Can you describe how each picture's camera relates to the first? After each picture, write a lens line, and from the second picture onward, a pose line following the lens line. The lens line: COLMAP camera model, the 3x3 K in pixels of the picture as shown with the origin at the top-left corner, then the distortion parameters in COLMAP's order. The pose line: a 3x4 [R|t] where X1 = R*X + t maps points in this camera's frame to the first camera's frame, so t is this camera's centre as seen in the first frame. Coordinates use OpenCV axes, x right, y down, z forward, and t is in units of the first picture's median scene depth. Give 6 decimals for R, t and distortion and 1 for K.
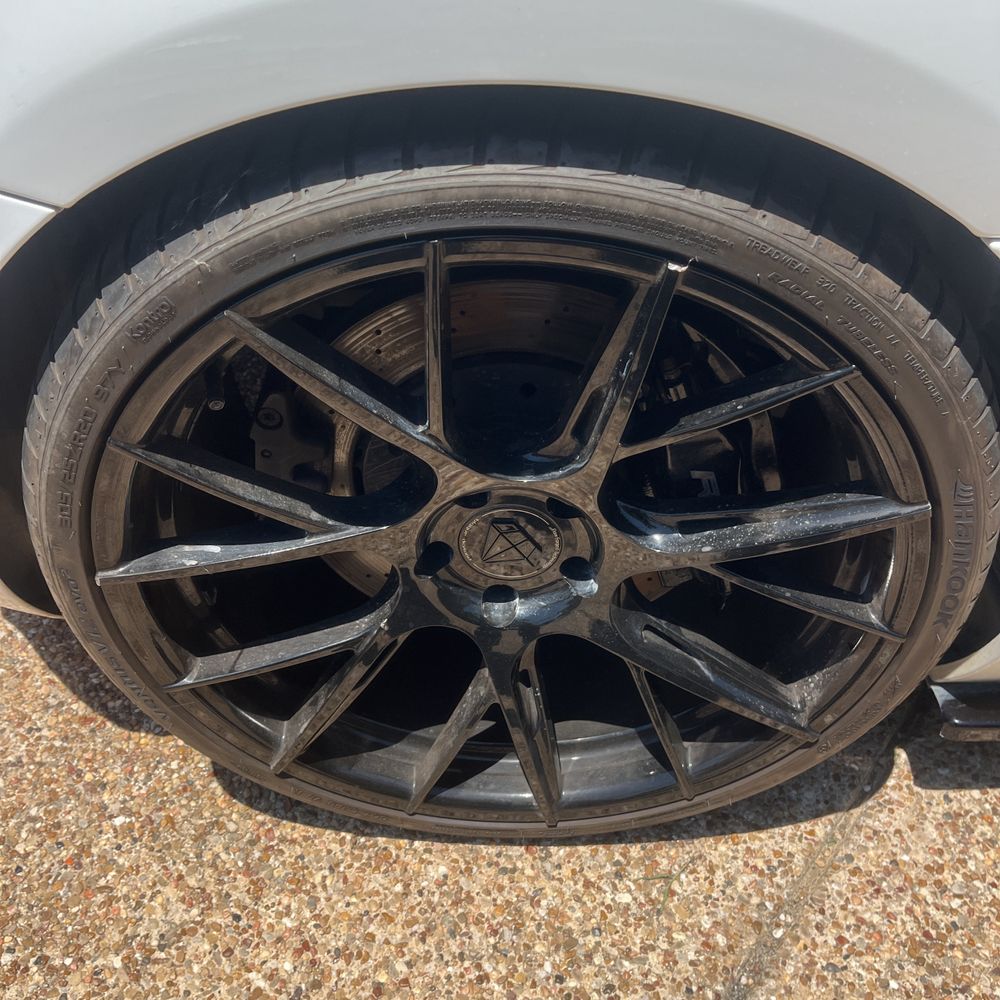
lens RADIAL K [[1022.1, 0, 503.9], [0, 1022.1, 513.7], [0, 0, 1]] dist [0.019759, 0.000000]
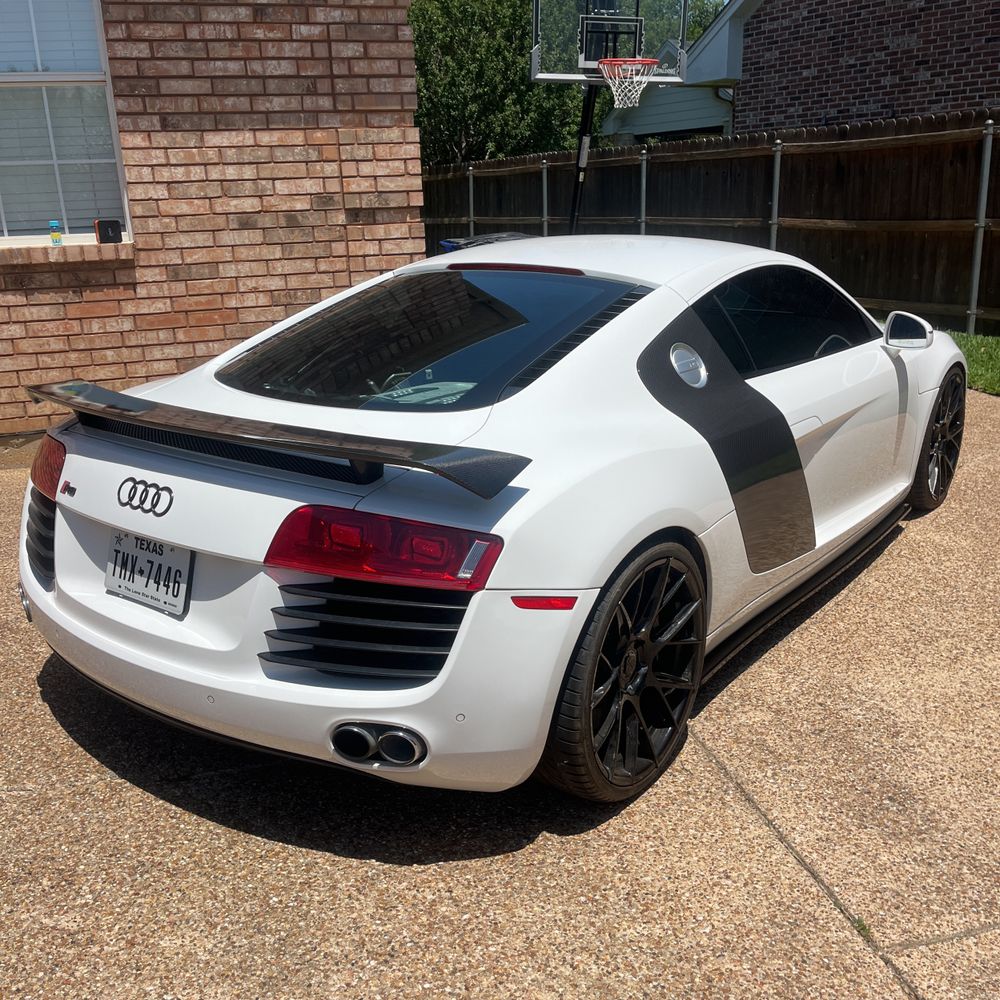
lens RADIAL K [[1022.1, 0, 514.6], [0, 1022.1, 505.1], [0, 0, 1]] dist [0.019759, 0.000000]
pose [[0.568336, -0.245672, 0.785264, -2.303384], [0.573537, 0.802594, -0.164005, -0.046992], [-0.589957, 0.543588, 0.597045, -0.902839]]
